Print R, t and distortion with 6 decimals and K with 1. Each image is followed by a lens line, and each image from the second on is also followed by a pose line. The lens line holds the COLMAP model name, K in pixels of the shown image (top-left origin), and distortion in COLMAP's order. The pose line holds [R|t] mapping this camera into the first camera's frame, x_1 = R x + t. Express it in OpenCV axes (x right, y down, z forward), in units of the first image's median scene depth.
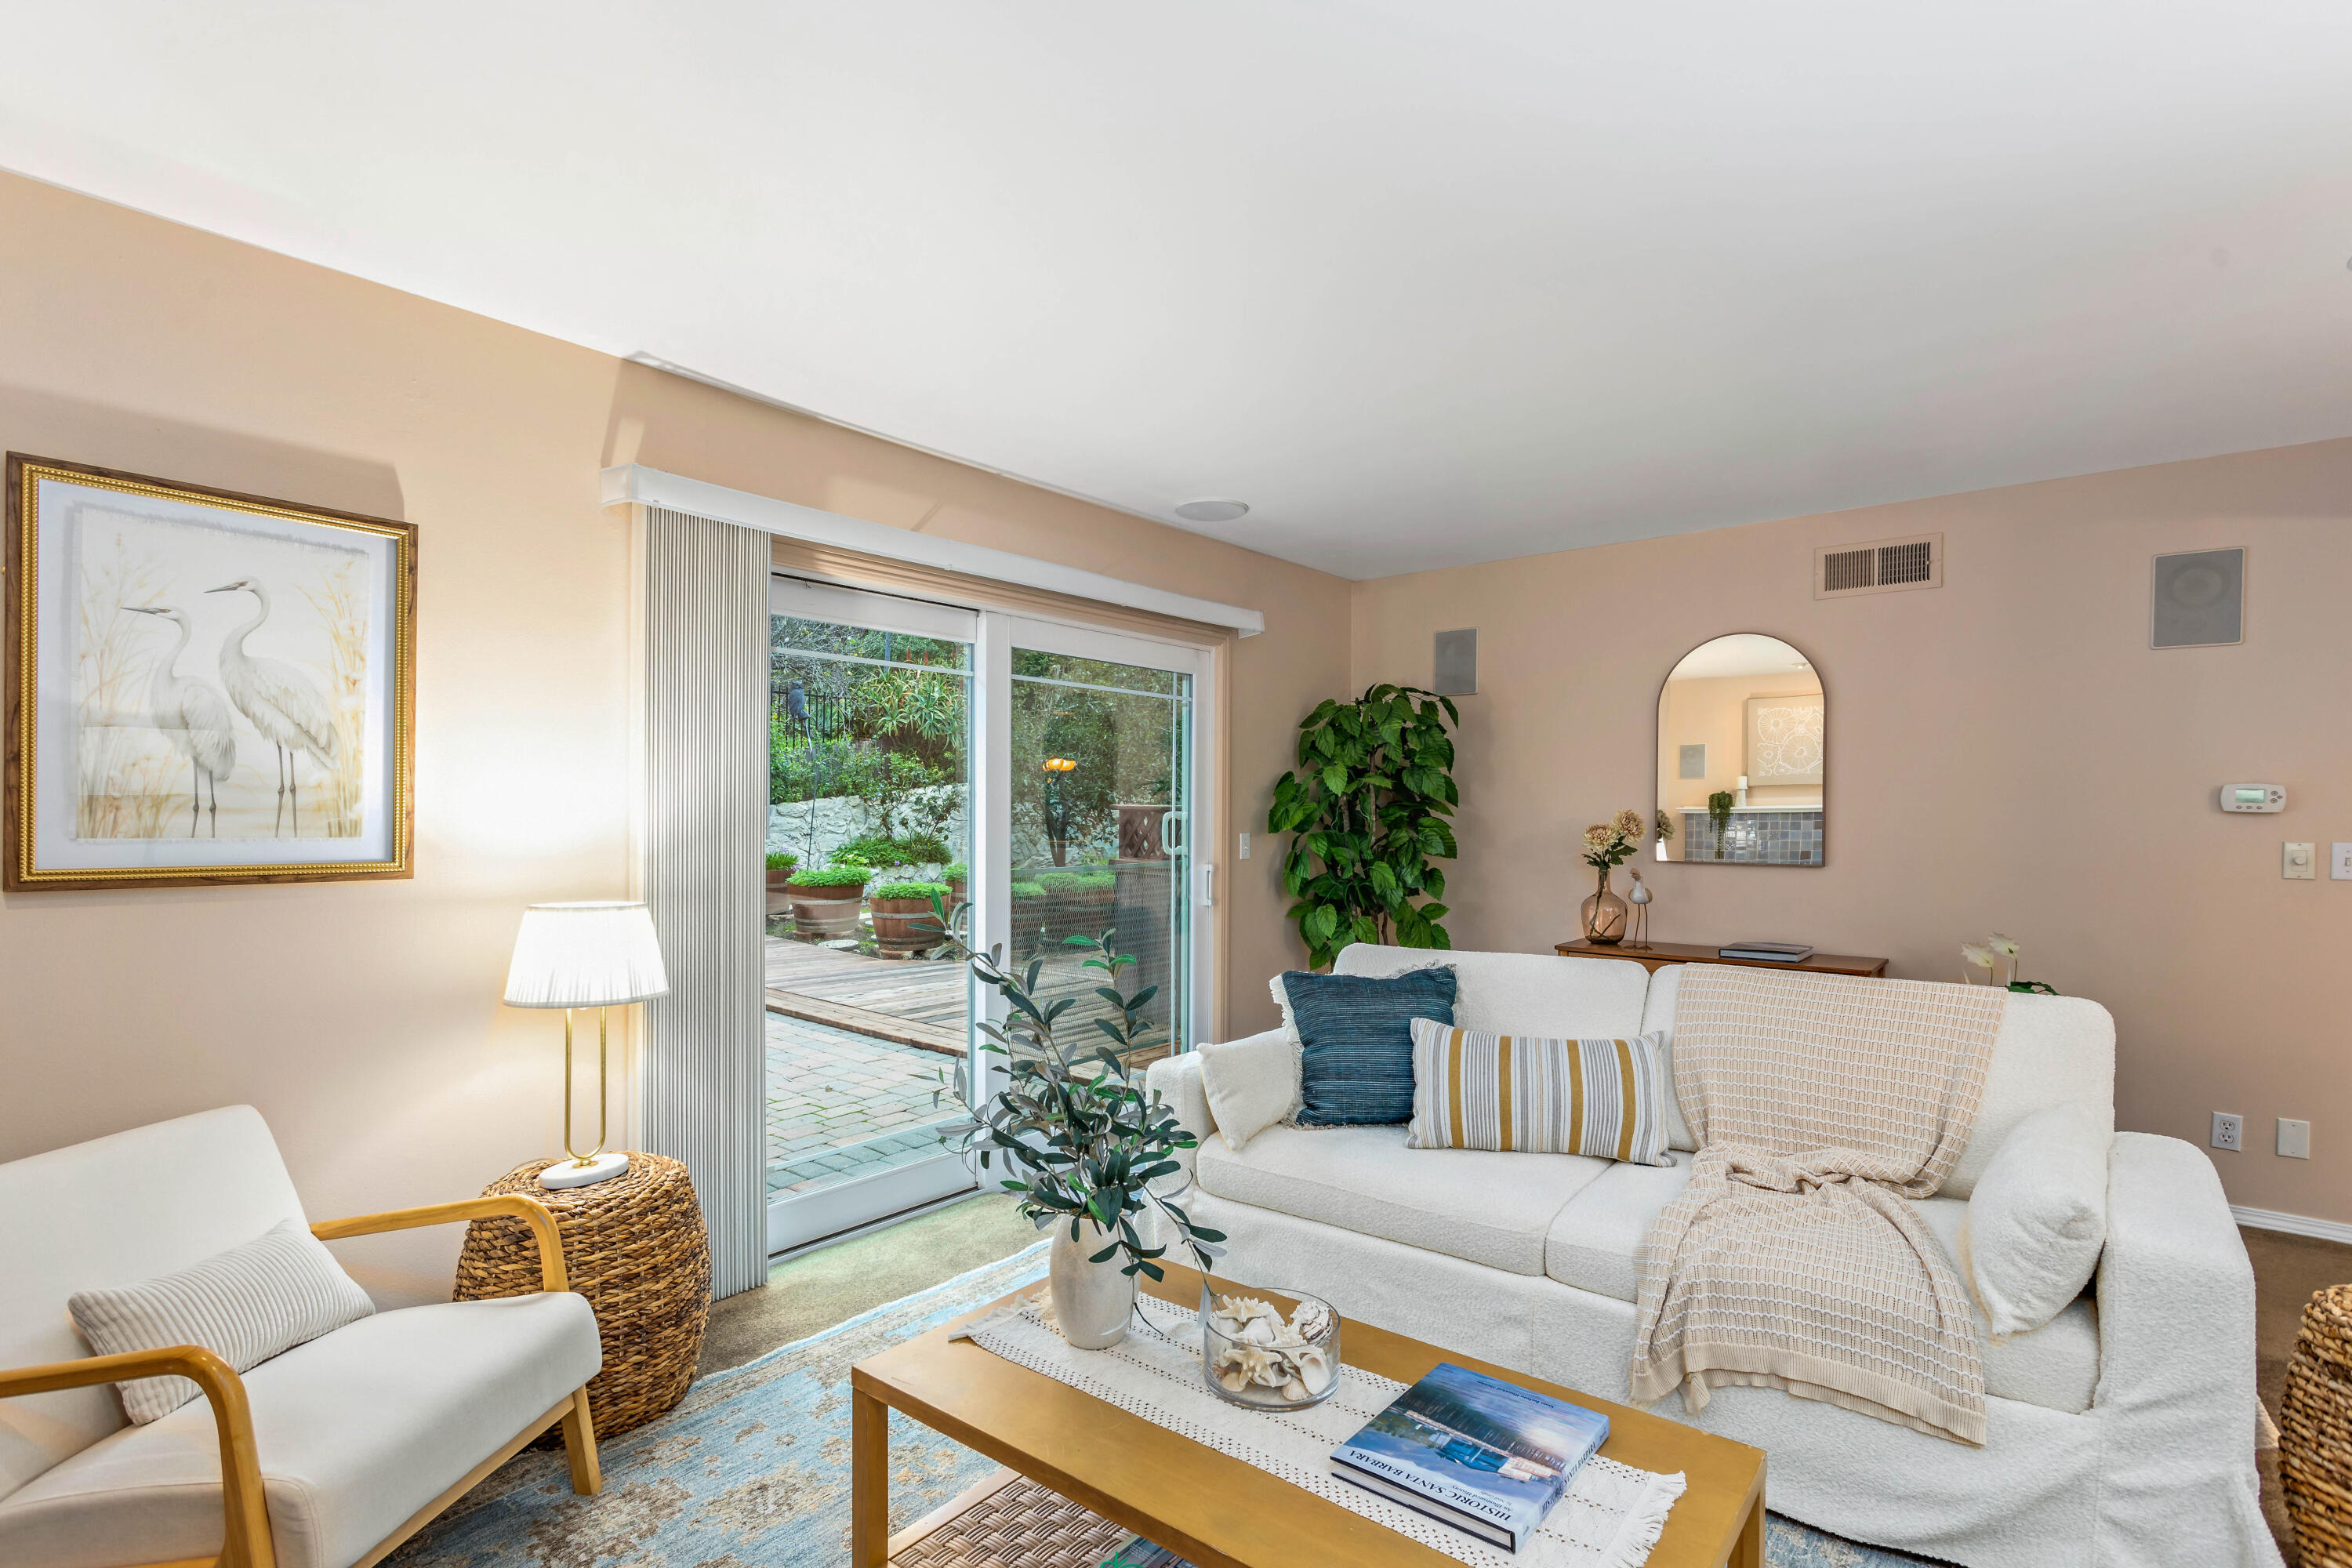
lens RADIAL K [[1134.8, 0, 1175.7], [0, 1134.8, 808.5], [0, 0, 1]] dist [0.005794, 0.001230]
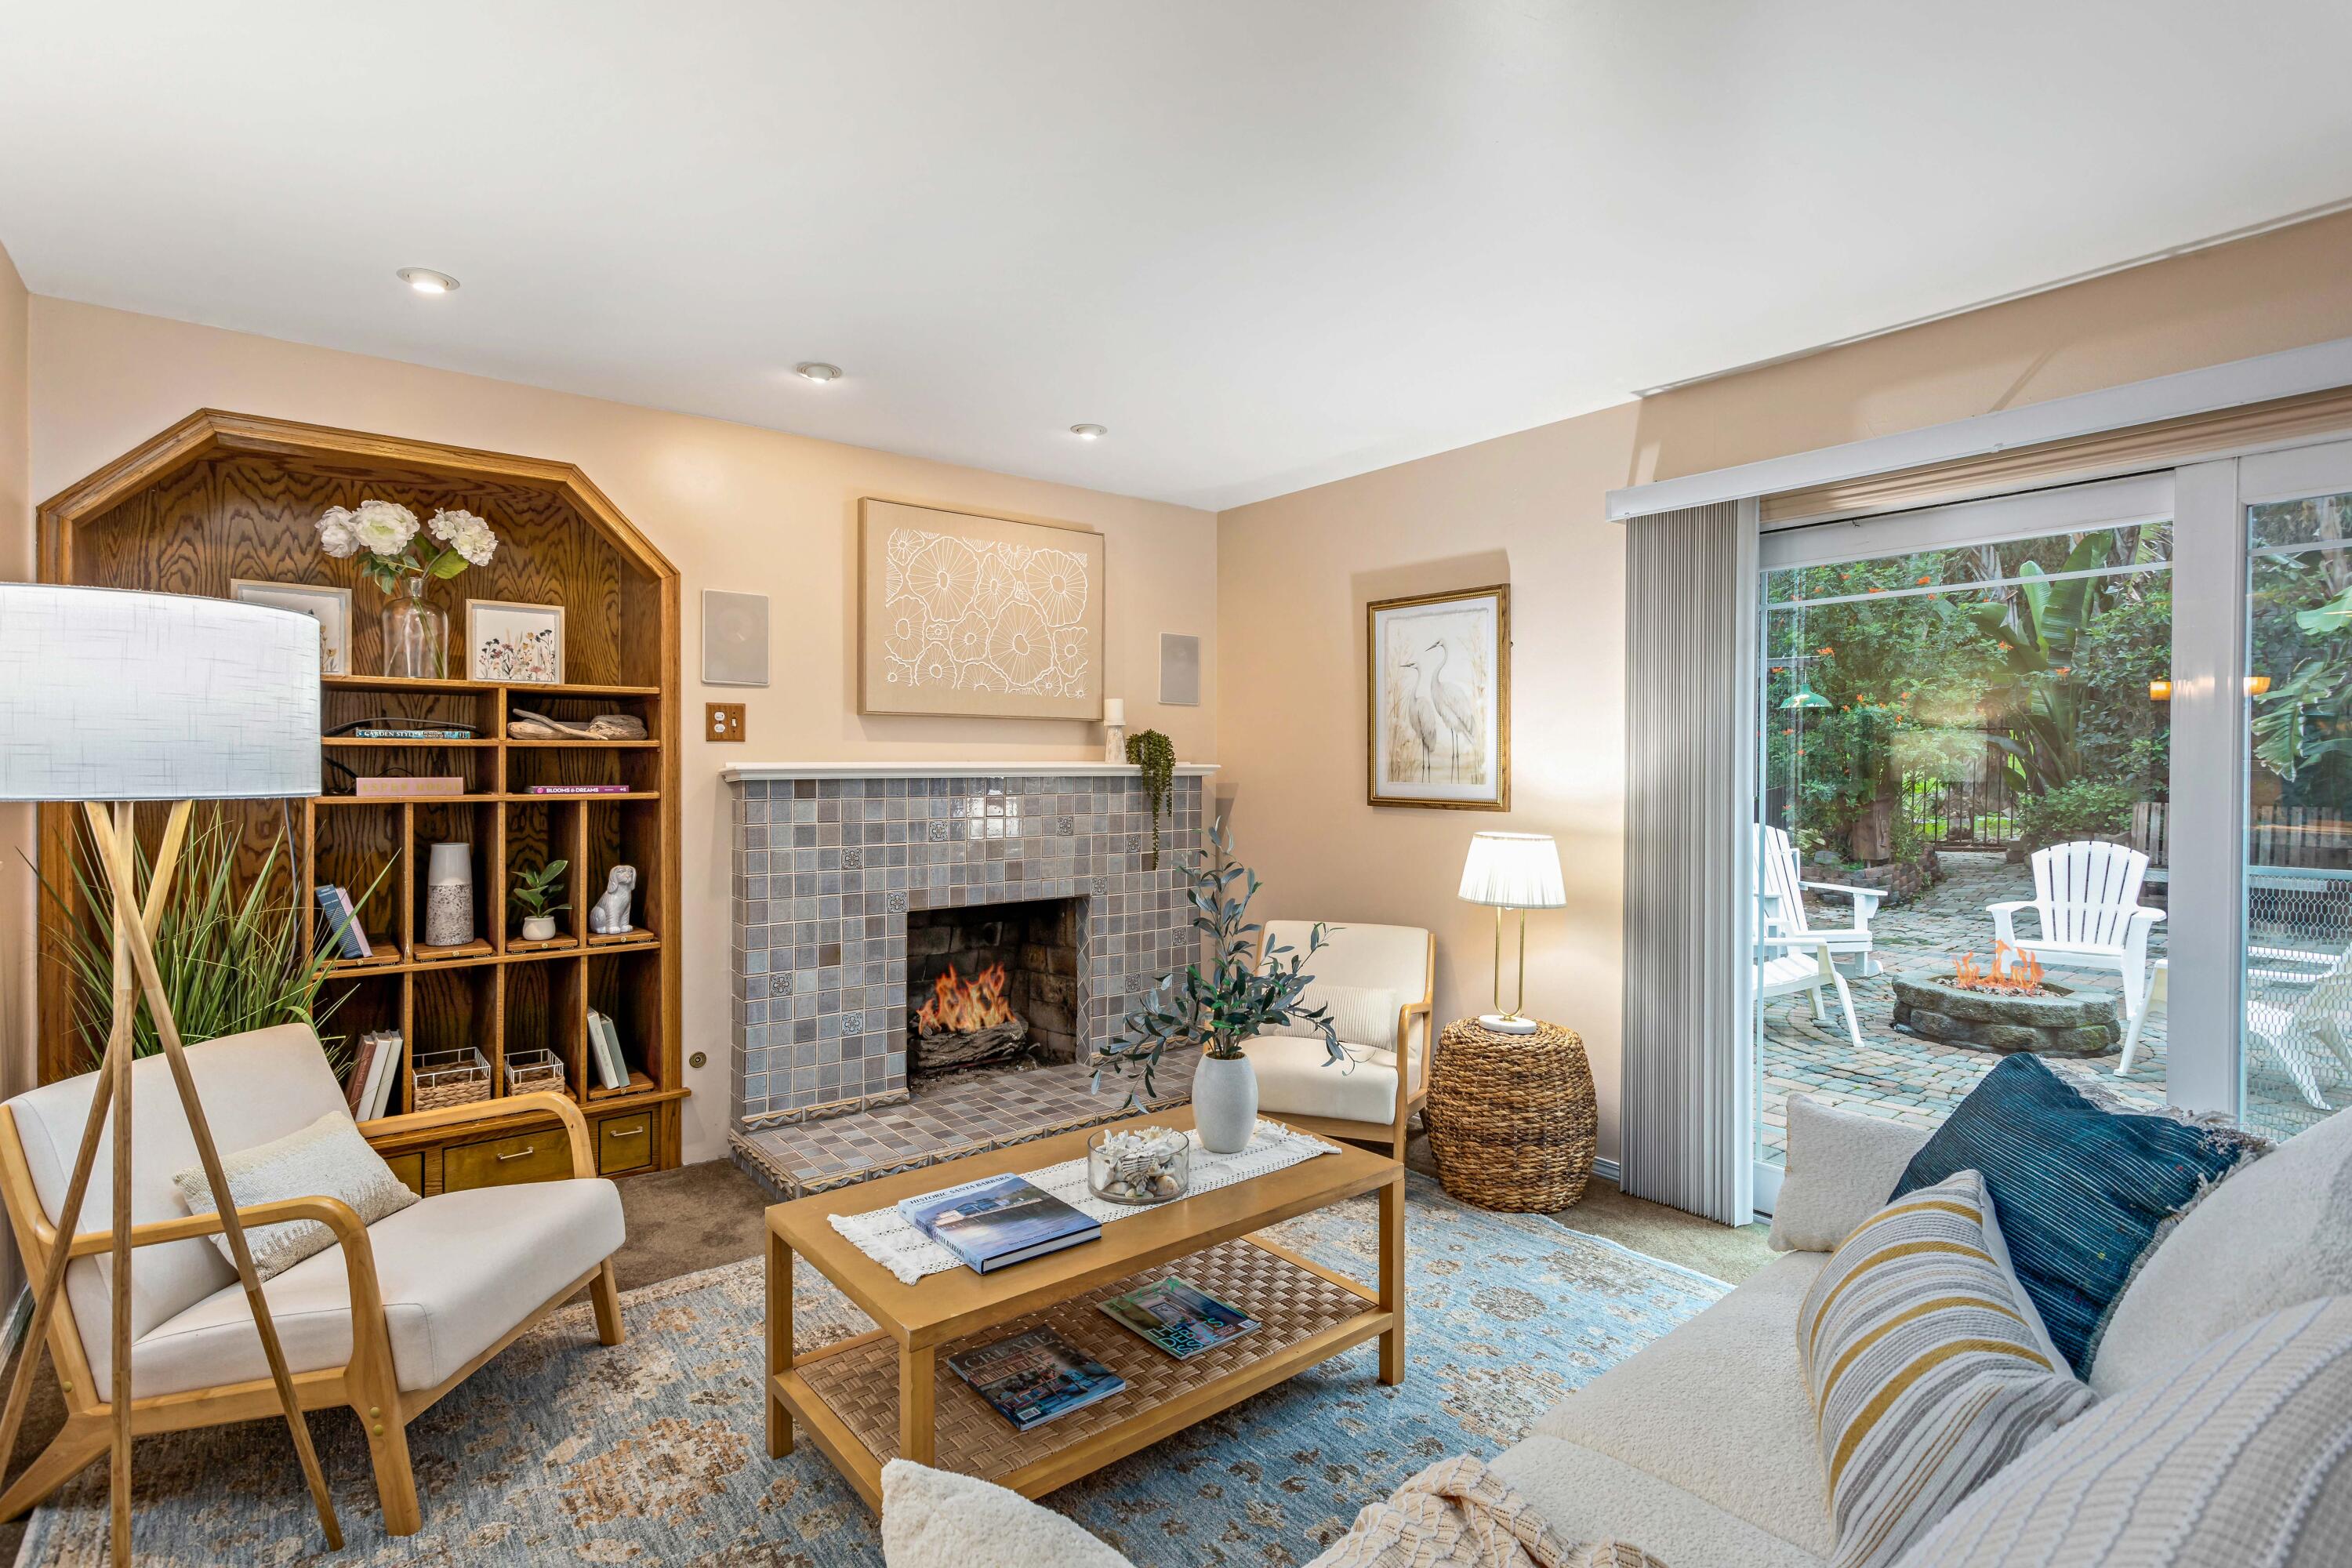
lens RADIAL K [[1134.8, 0, 1168.8], [0, 1134.8, 767.6], [0, 0, 1]] dist [0.005794, 0.001230]
pose [[-0.227596, 0.001986, -0.973754, 0.961674], [-0.004983, 0.999982, 0.003204, -0.002119], [0.973743, 0.005581, -0.227583, 0.926984]]
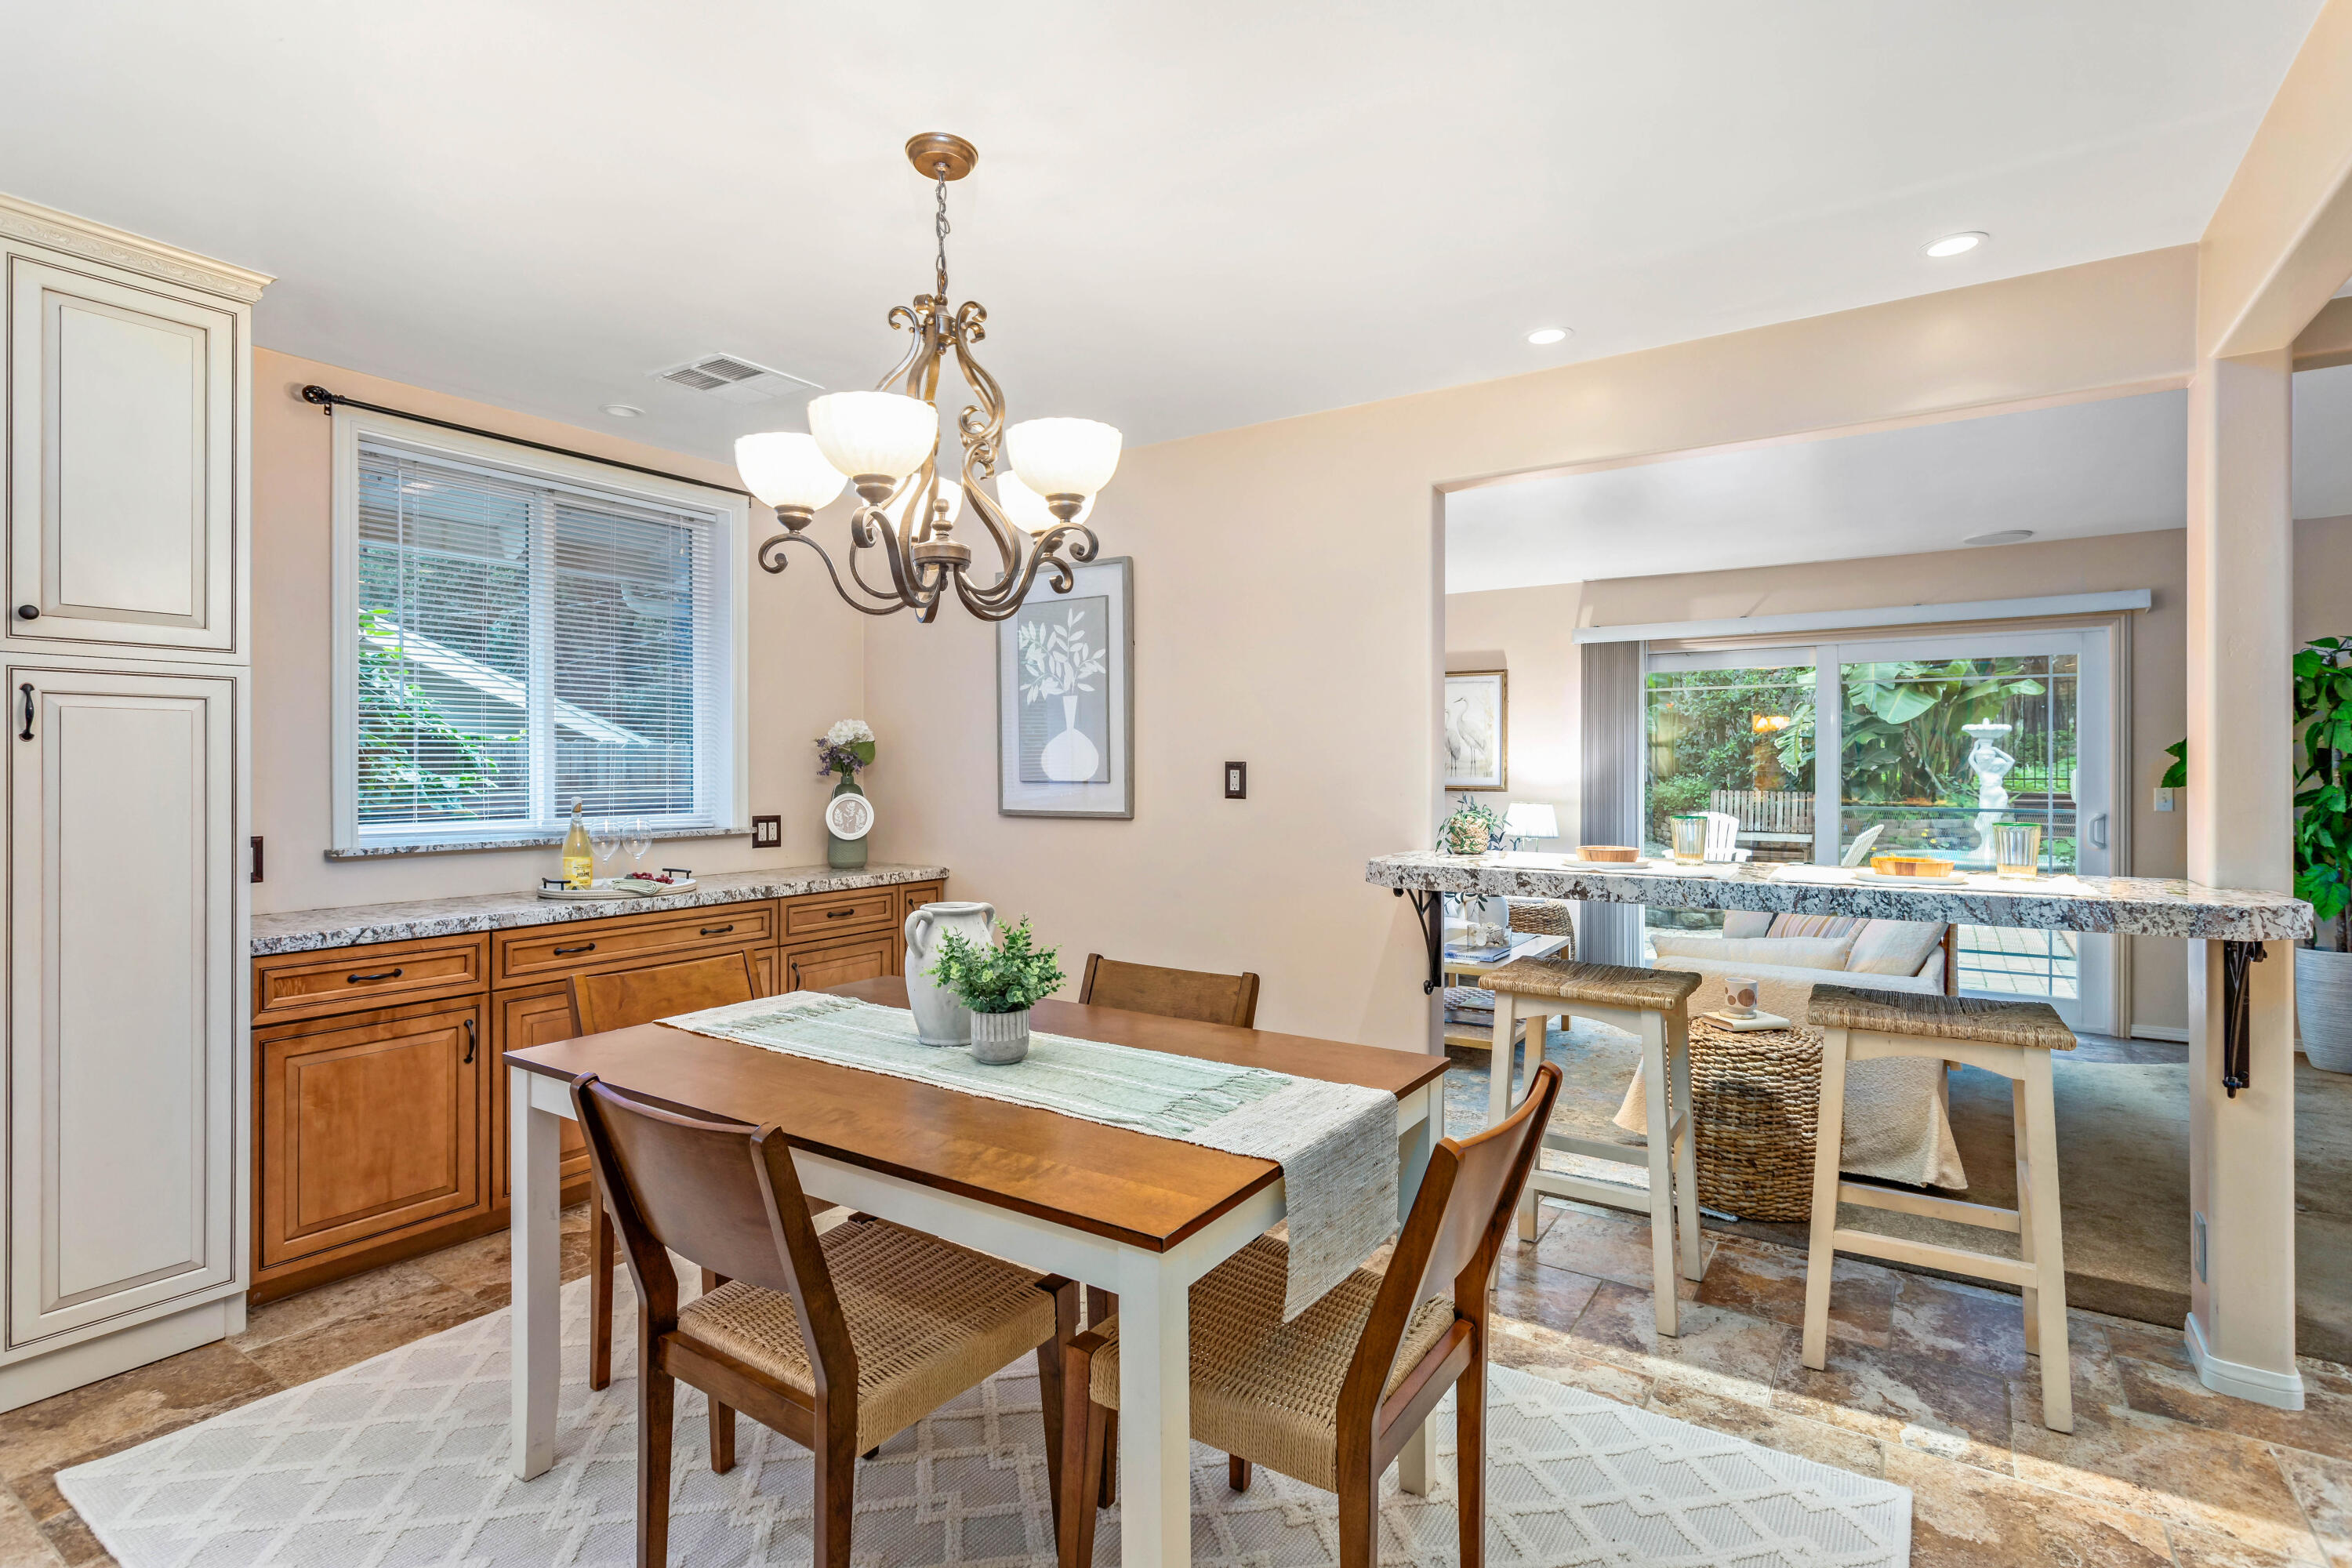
lens RADIAL K [[1134.8, 0, 1181.3], [0, 1134.8, 761.7], [0, 0, 1]] dist [0.005794, 0.001230]
pose [[0.094797, 0.002997, -0.995492, 2.174196], [0.000234, 0.999995, 0.003033, -0.024399], [0.995497, -0.000520, 0.094796, -0.097503]]
